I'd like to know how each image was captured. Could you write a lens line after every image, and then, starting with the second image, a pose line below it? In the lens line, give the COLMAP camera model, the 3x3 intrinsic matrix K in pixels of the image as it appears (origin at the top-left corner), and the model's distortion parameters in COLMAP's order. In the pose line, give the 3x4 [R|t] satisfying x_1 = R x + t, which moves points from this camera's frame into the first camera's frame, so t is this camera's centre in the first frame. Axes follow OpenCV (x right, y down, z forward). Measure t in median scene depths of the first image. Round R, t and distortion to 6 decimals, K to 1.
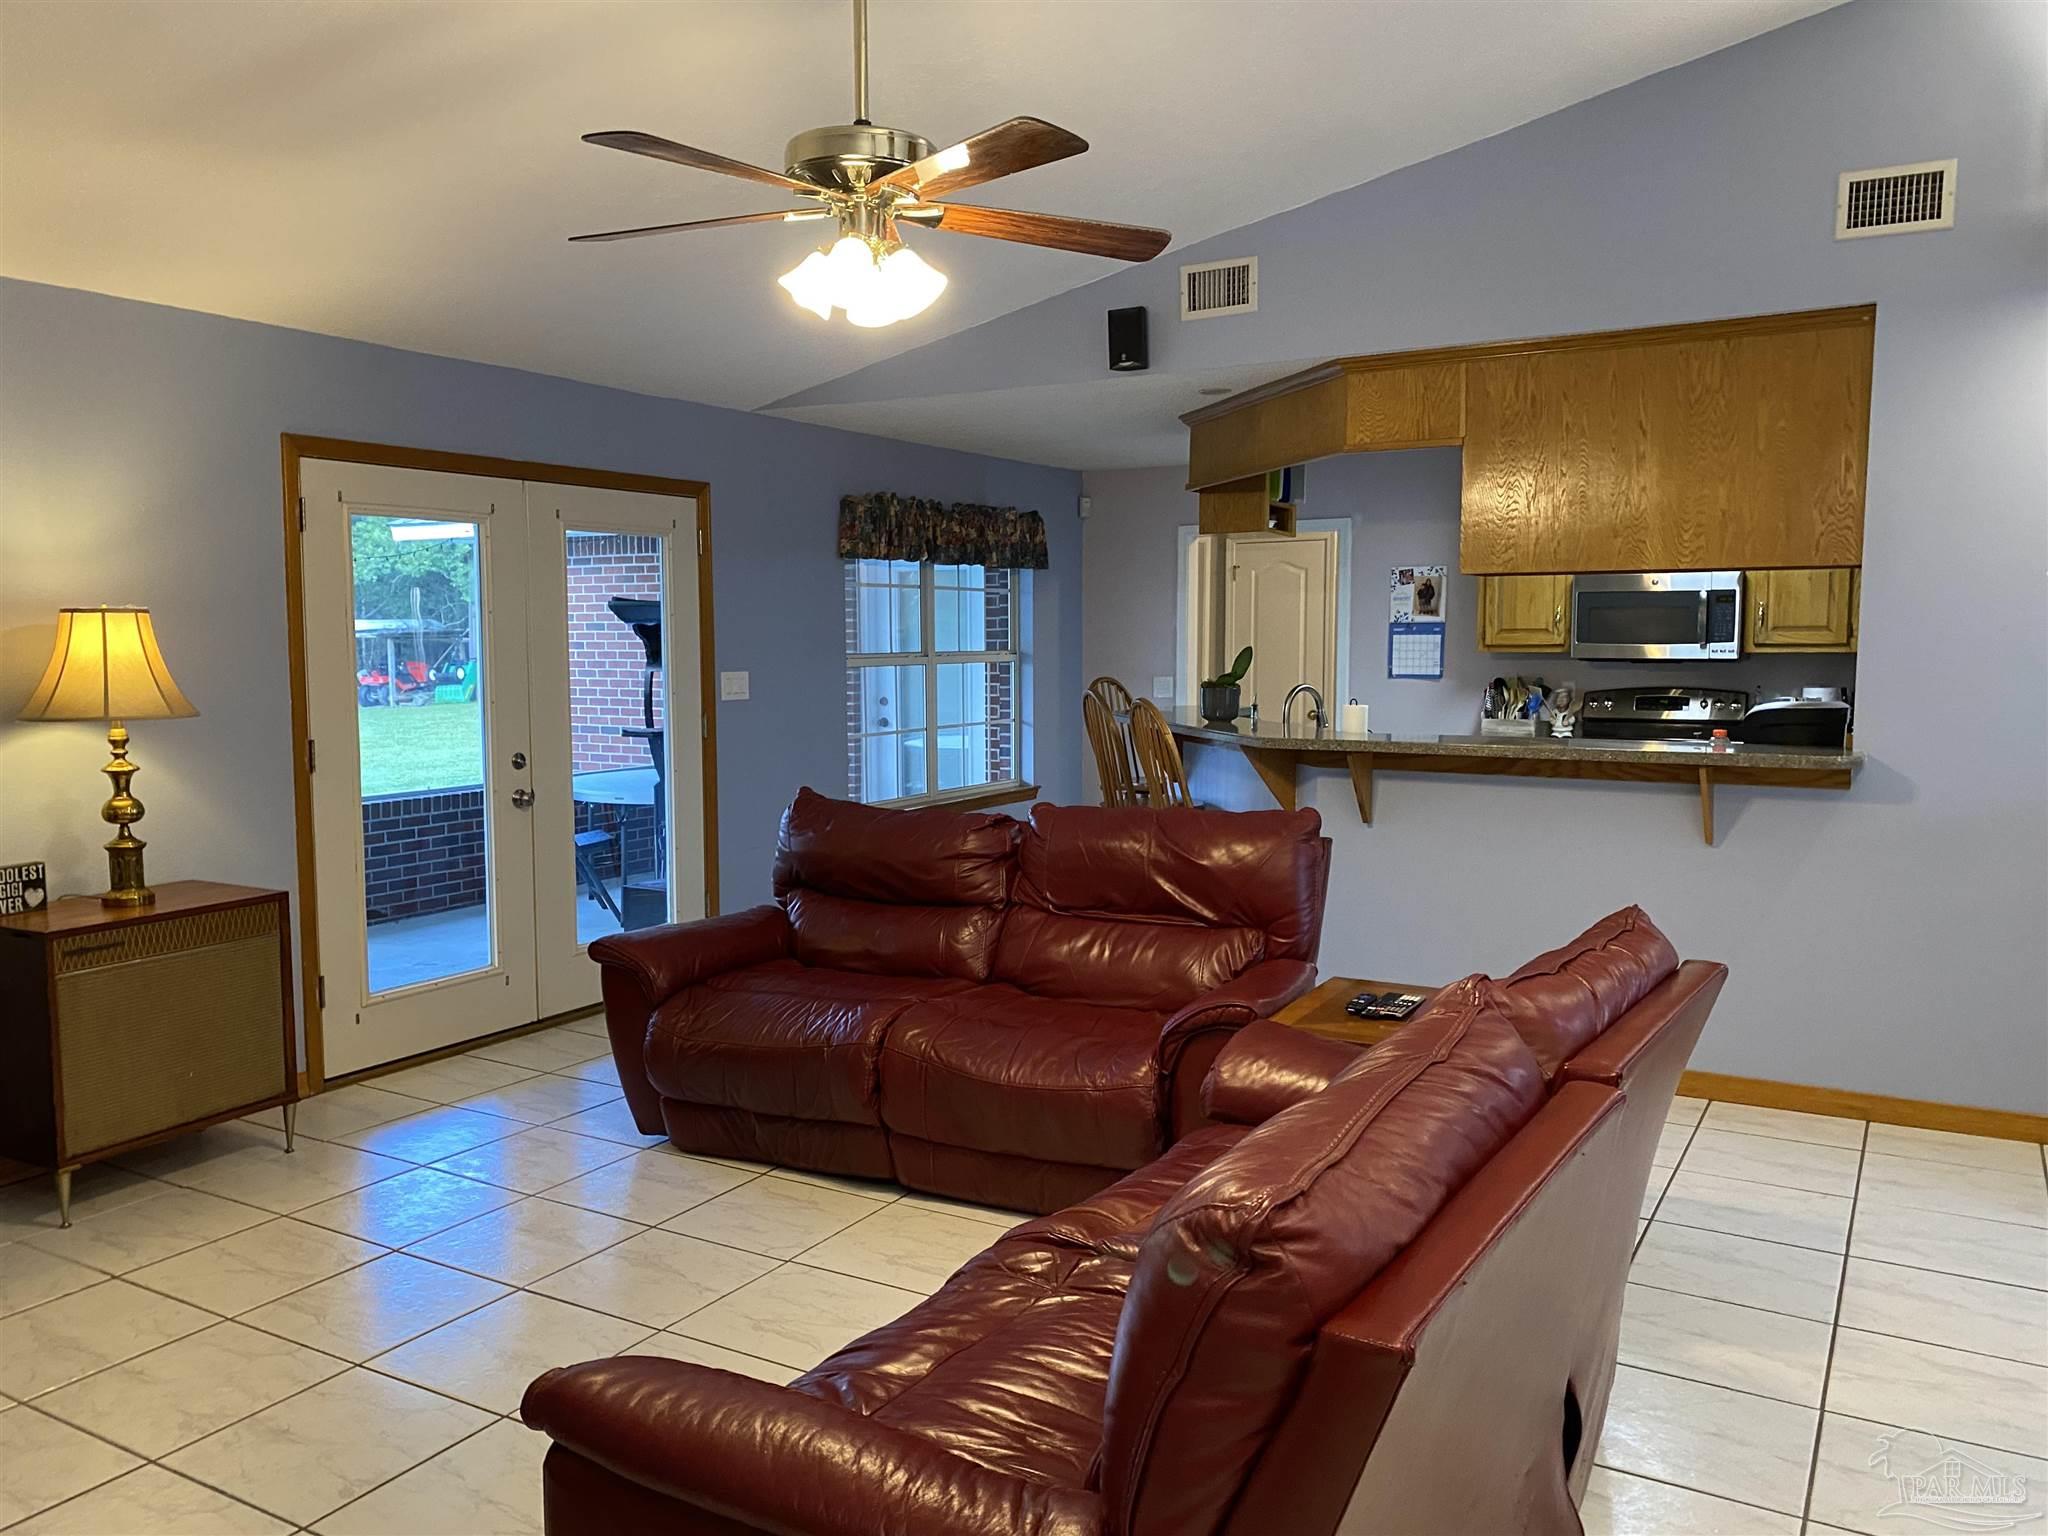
lens RADIAL K [[1582.5, 0, 1024.0], [0, 1582.5, 768.0], [0, 0, 1]] dist [0.017397, -0.008633]
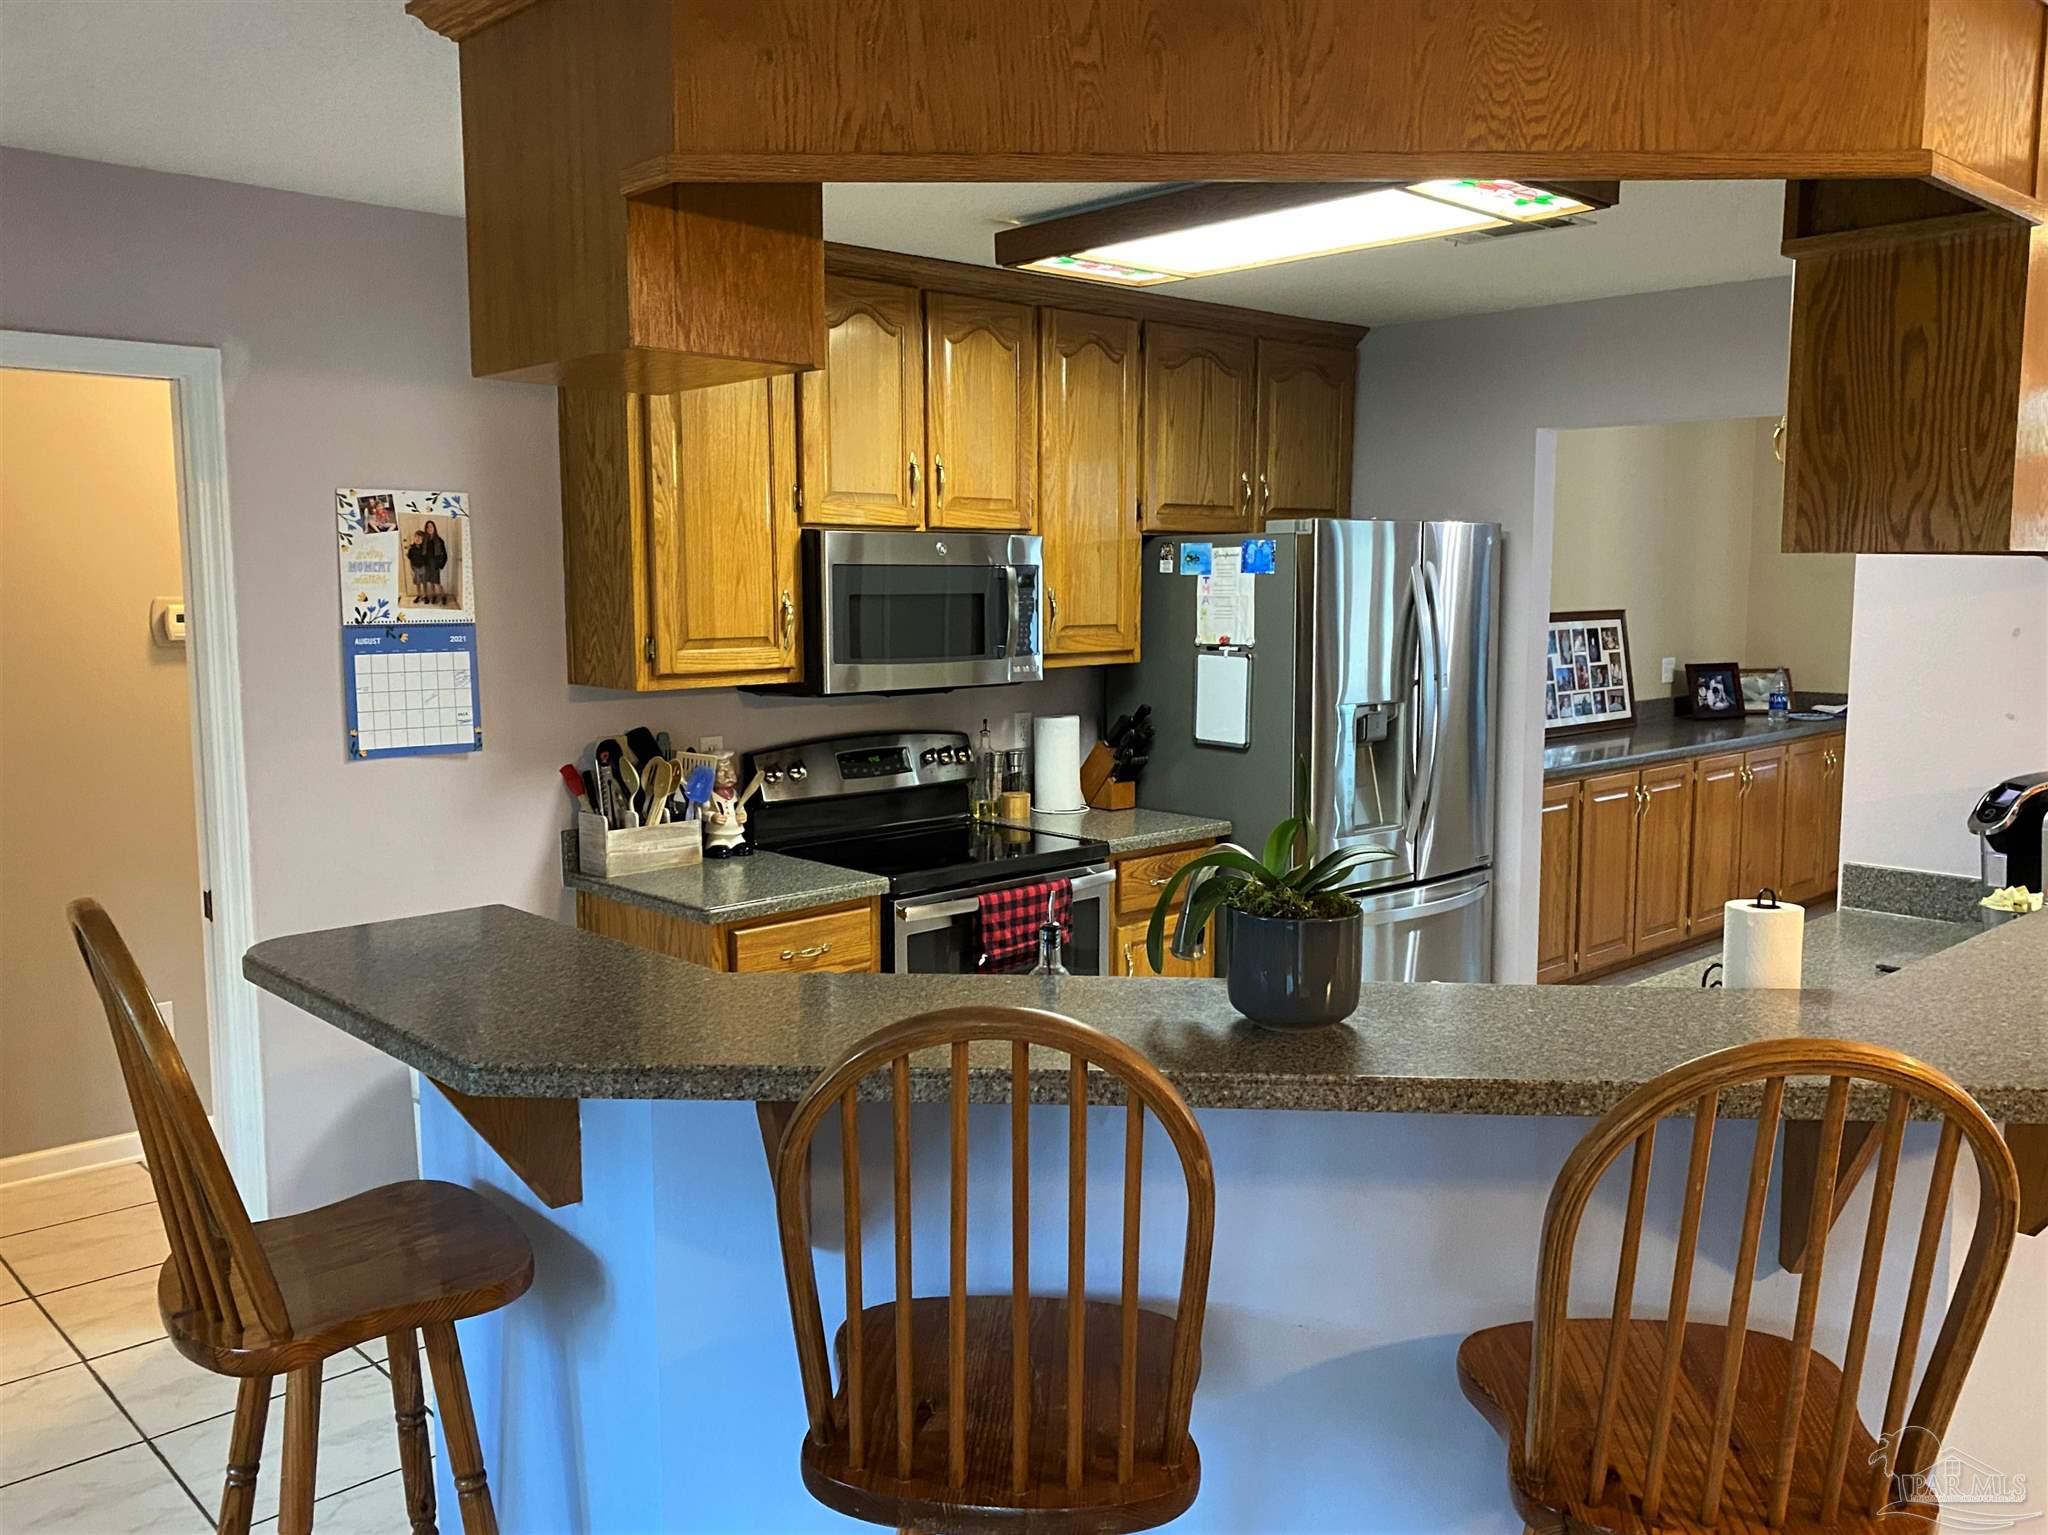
lens RADIAL K [[1582.5, 0, 1024.0], [0, 1582.5, 767.5], [0, 0, 1]] dist [0.017397, -0.008633]
pose [[0.302310, -0.102474, 0.947686, -0.106581], [0.082335, 0.993296, 0.081141, -0.074578], [-0.949647, 0.053498, 0.308720, 0.715656]]
